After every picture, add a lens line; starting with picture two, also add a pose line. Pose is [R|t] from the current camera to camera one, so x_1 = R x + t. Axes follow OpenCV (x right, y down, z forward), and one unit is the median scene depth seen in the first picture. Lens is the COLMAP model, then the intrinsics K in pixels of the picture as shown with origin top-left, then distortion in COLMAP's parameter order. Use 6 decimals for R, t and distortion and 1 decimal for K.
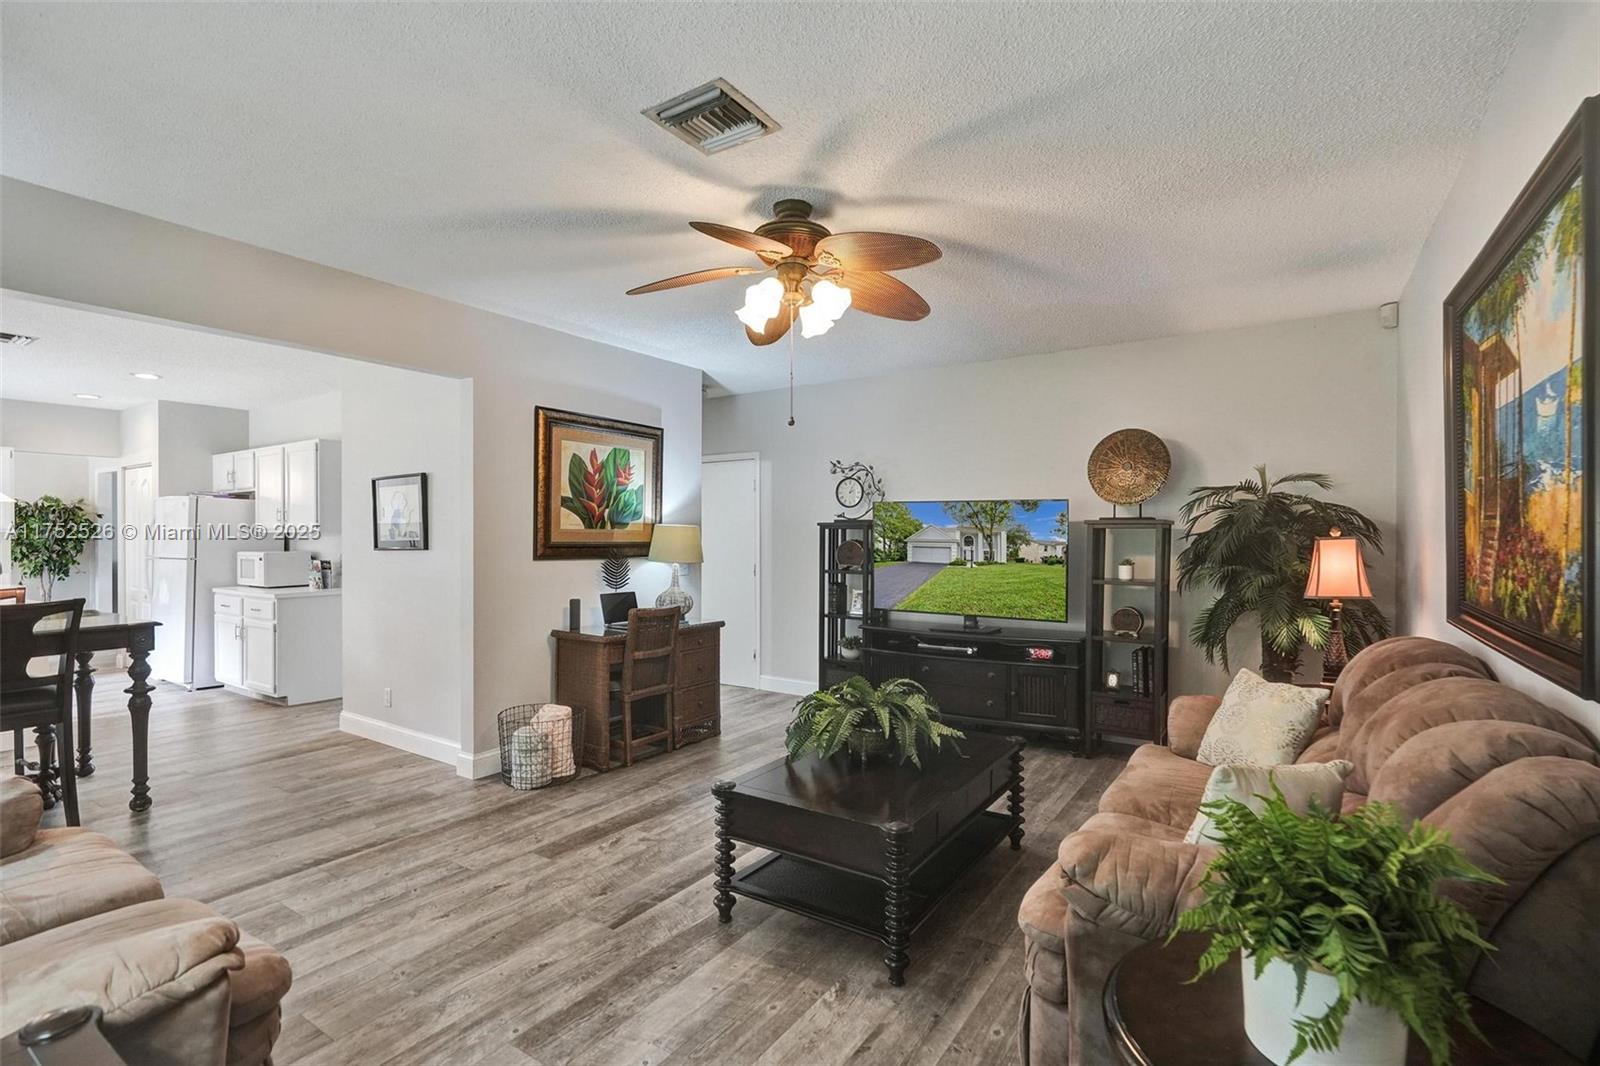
lens RADIAL K [[743.8, 0, 805.5], [0, 743.8, 540.3], [0, 0, 1]] dist [-0.003149, -0.000149]
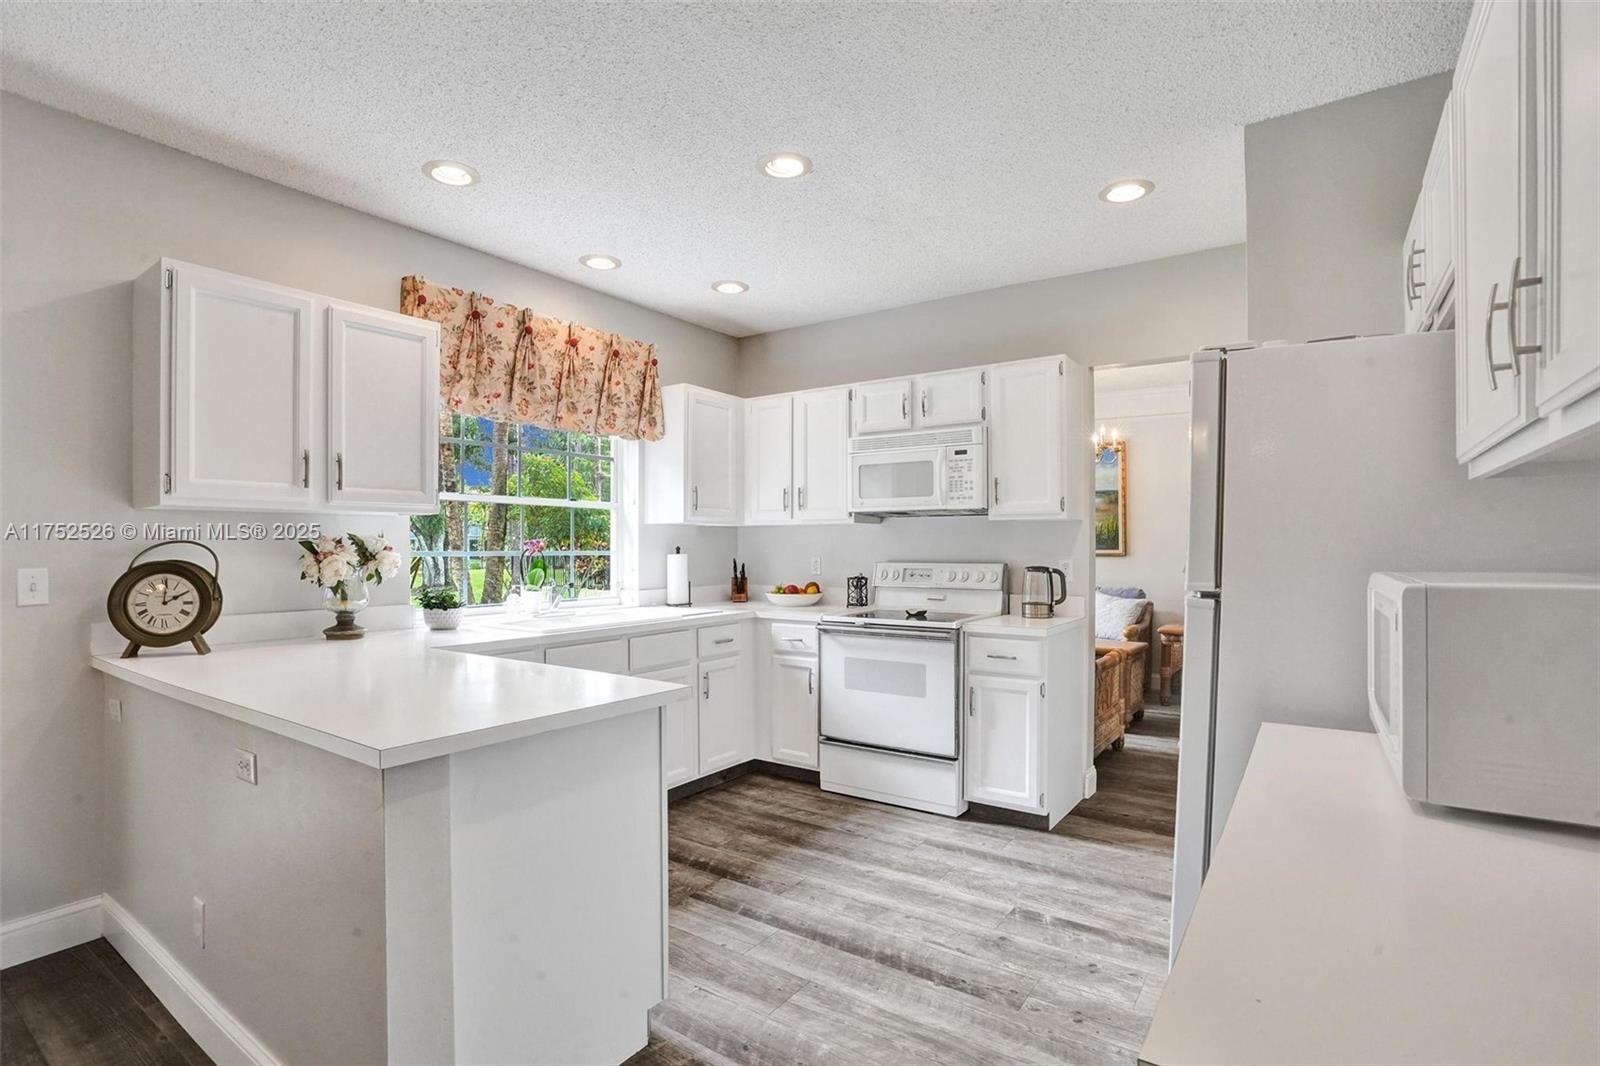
lens RADIAL K [[769.4, 0, 797.9], [0, 769.4, 543.4], [0, 0, 1]] dist [-0.074106, 0.030973]
pose [[-0.025628, -0.001488, -0.999670, -0.750093], [-0.008530, 0.999963, -0.001270, 0.011587], [0.999635, 0.008494, -0.025640, 1.154476]]
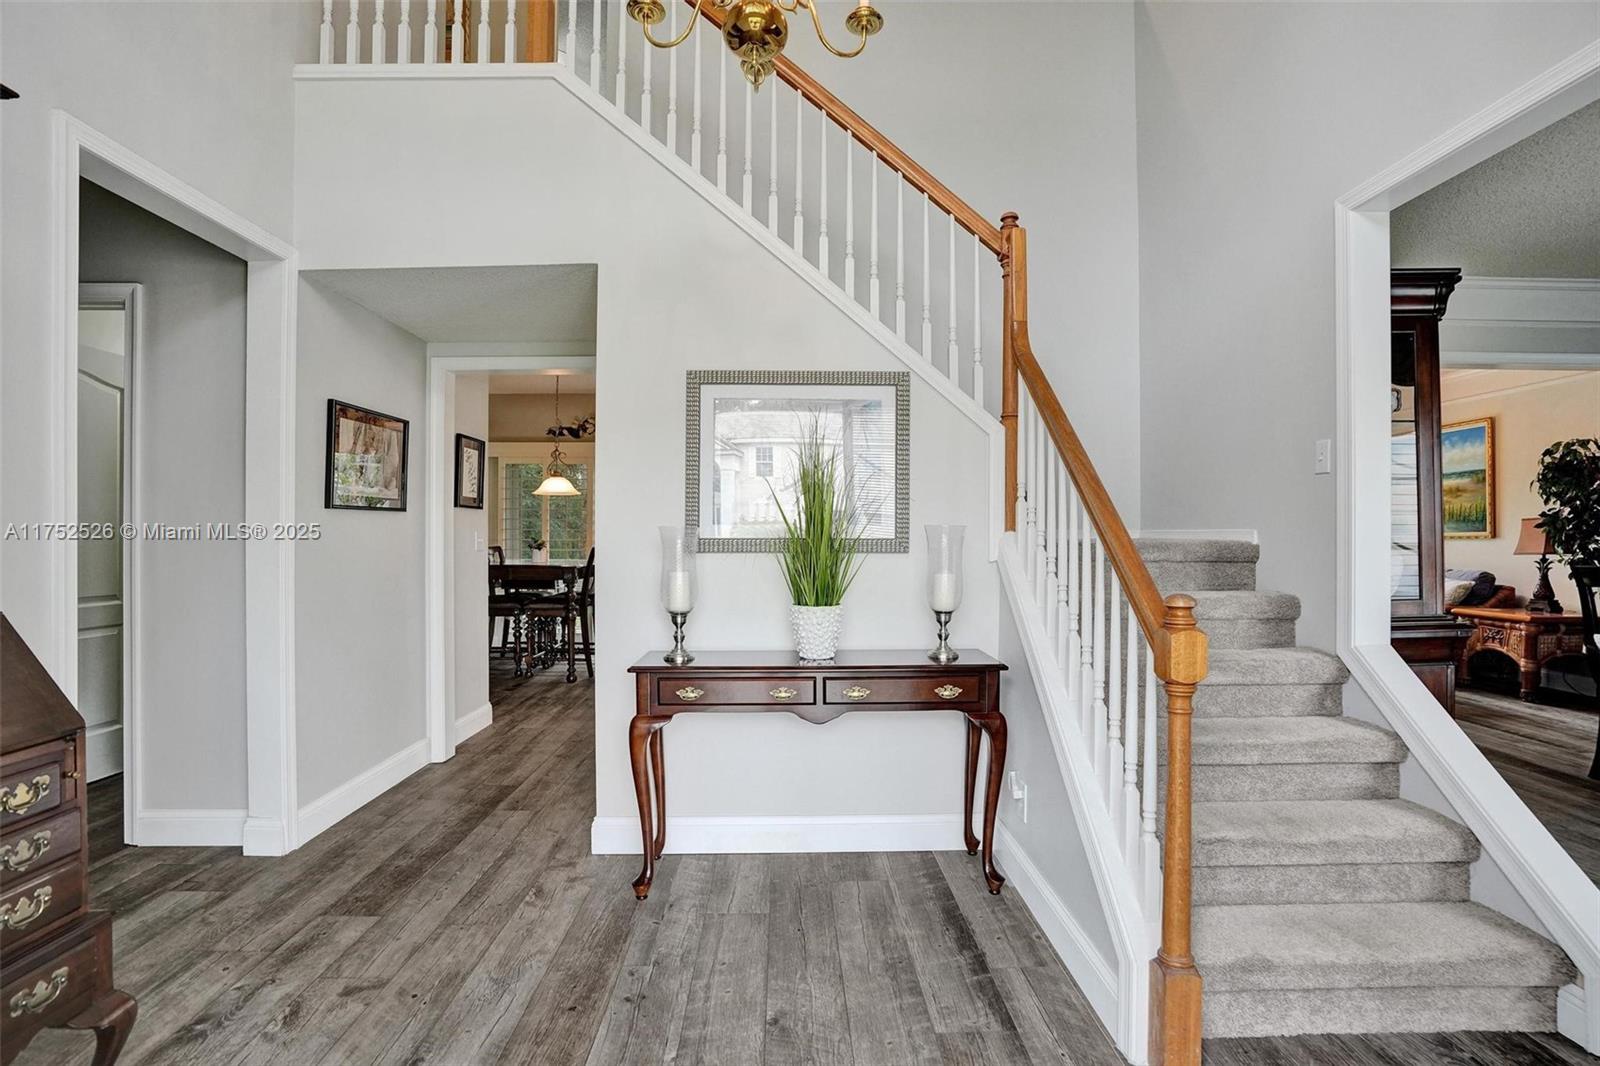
lens RADIAL K [[778.0, 0, 802.5], [0, 778.0, 540.0], [0, 0, 1]] dist [-0.068492, 0.030040]
pose [[-0.826344, -0.002219, -0.563161, -0.445465], [-0.005980, 0.999970, 0.004835, 0.031191], [0.563134, 0.007363, -0.826333, 2.097528]]
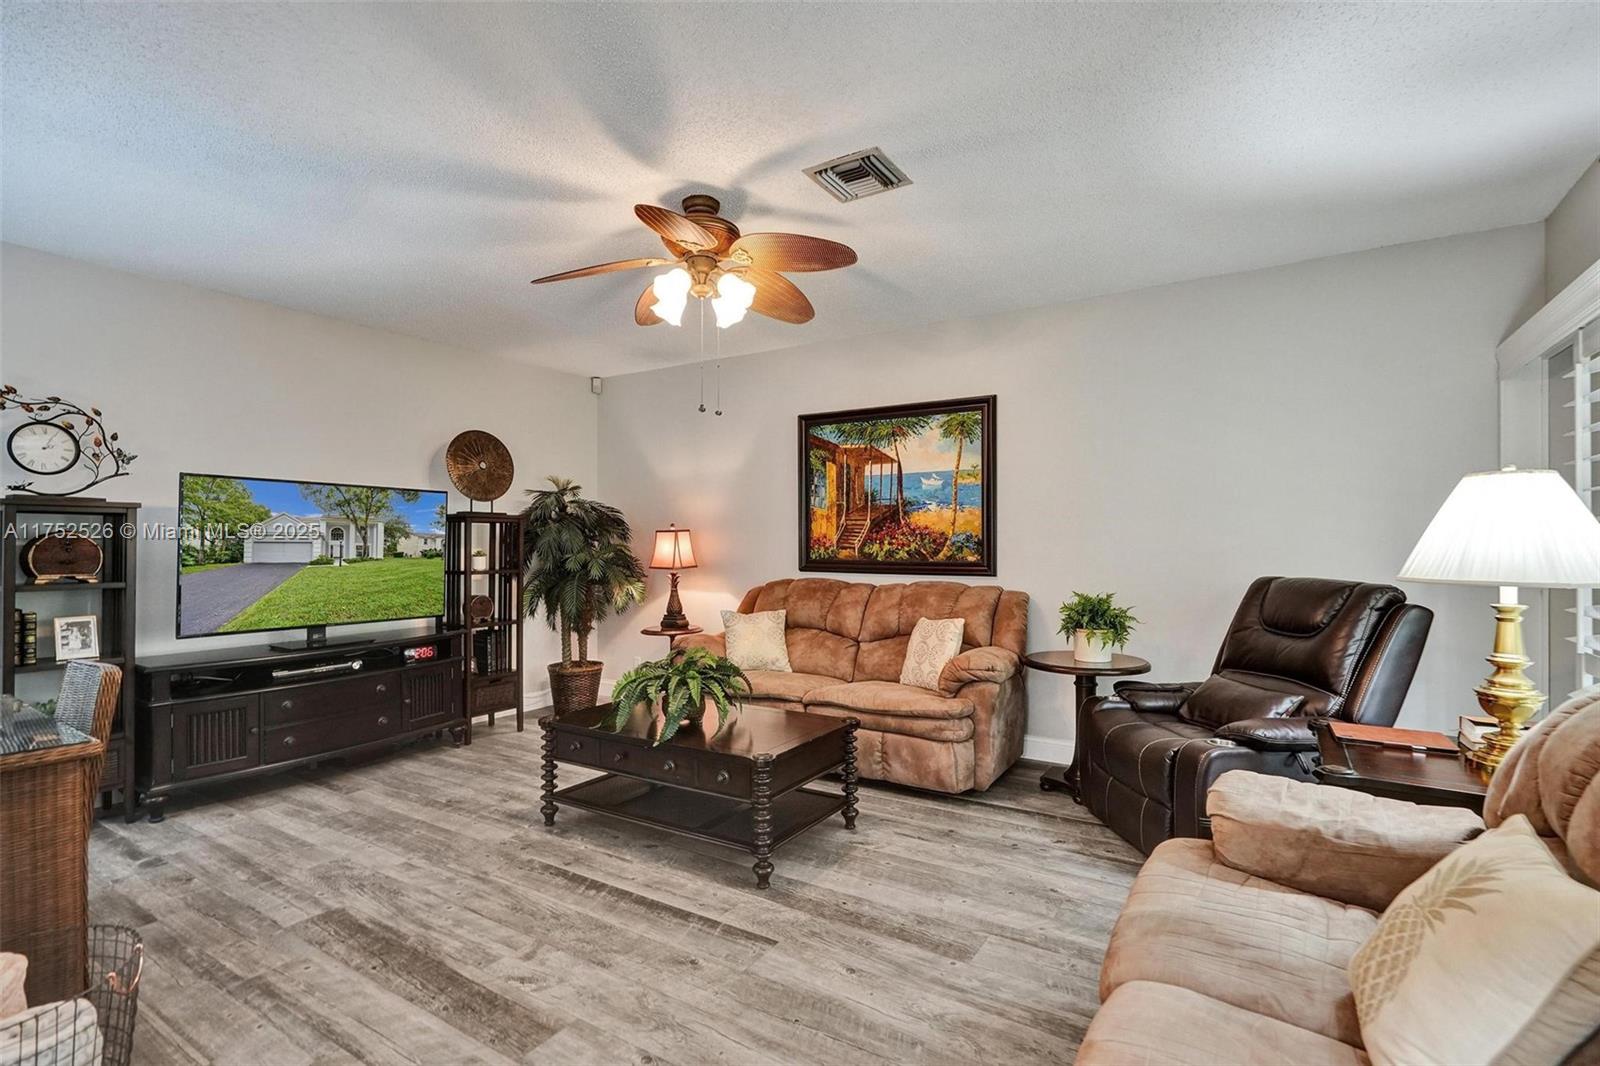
lens RADIAL K [[743.8, 0, 805.5], [0, 743.8, 540.3], [0, 0, 1]] dist [-0.003149, -0.000149]
pose [[-0.018760, 0.001699, 0.999823, -0.627437], [0.009685, 0.999952, -0.001518, 0.015168], [-0.999777, 0.009655, -0.018776, 0.521129]]
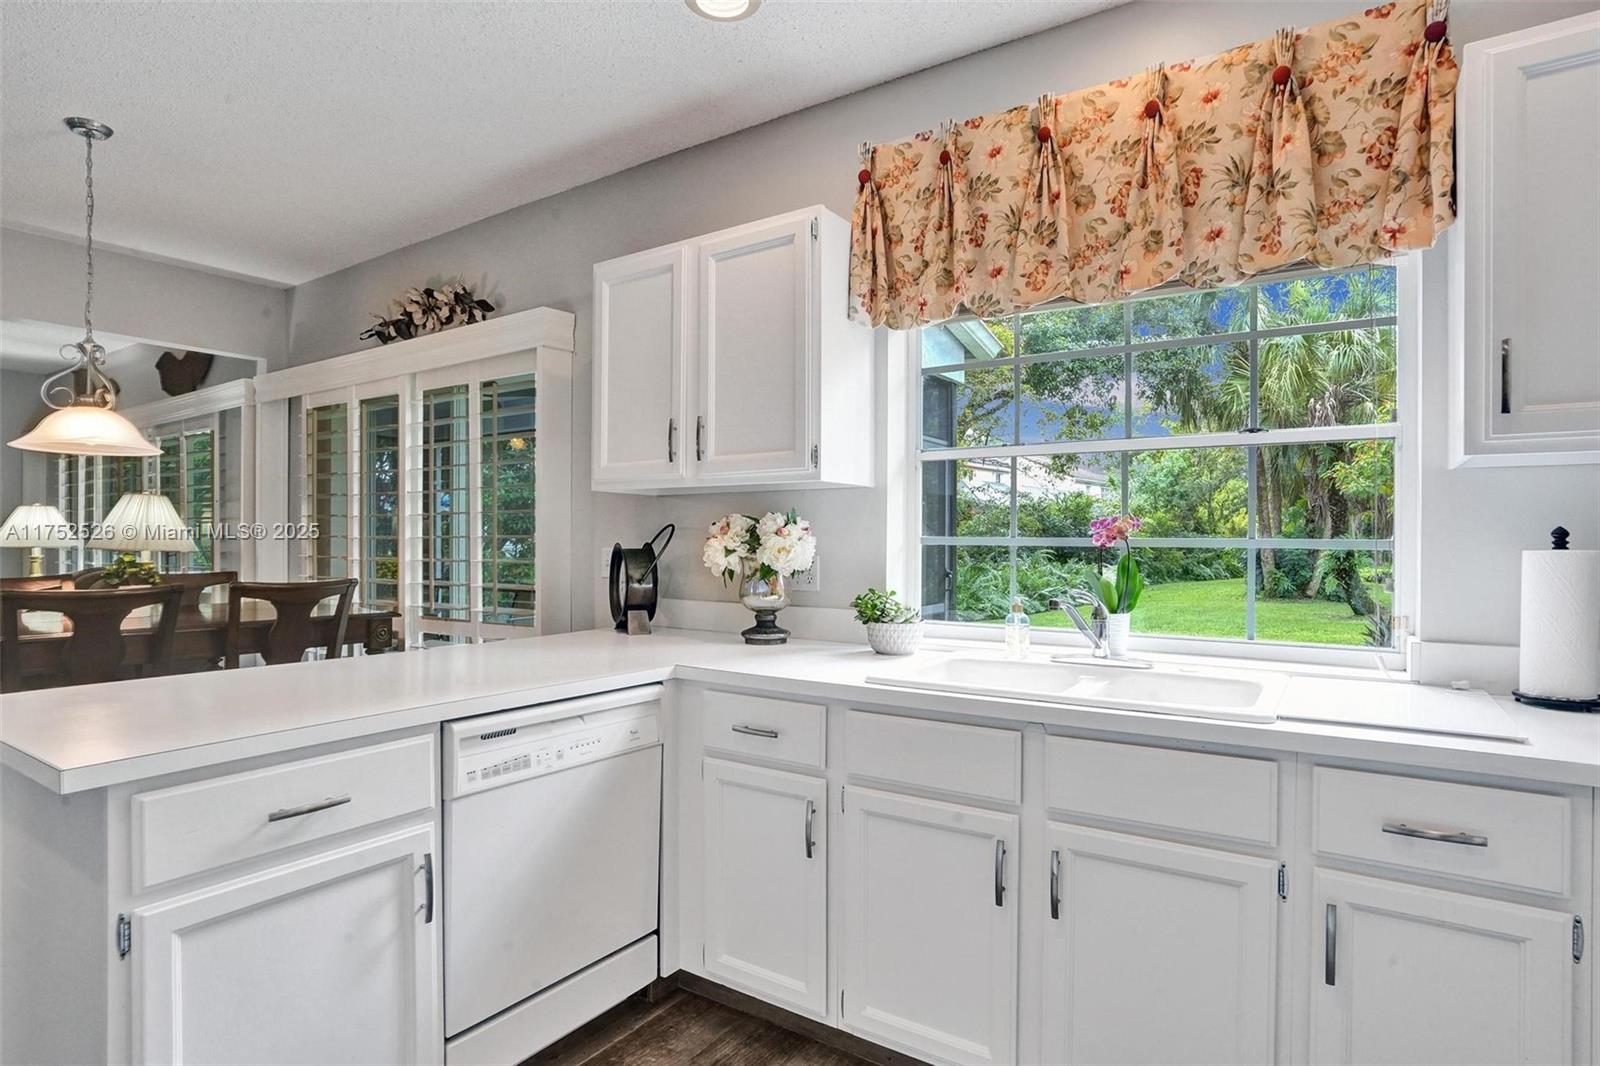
lens RADIAL K [[844.9, 0, 799.5], [0, 844.9, 543.7], [0, 0, 1]] dist [-0.065525, 0.033547]
pose [[-0.999956, -0.002754, 0.008920, -1.360533], [-0.002632, 0.999902, 0.013737, 0.018242], [-0.008957, 0.013713, -0.999866, 1.320824]]
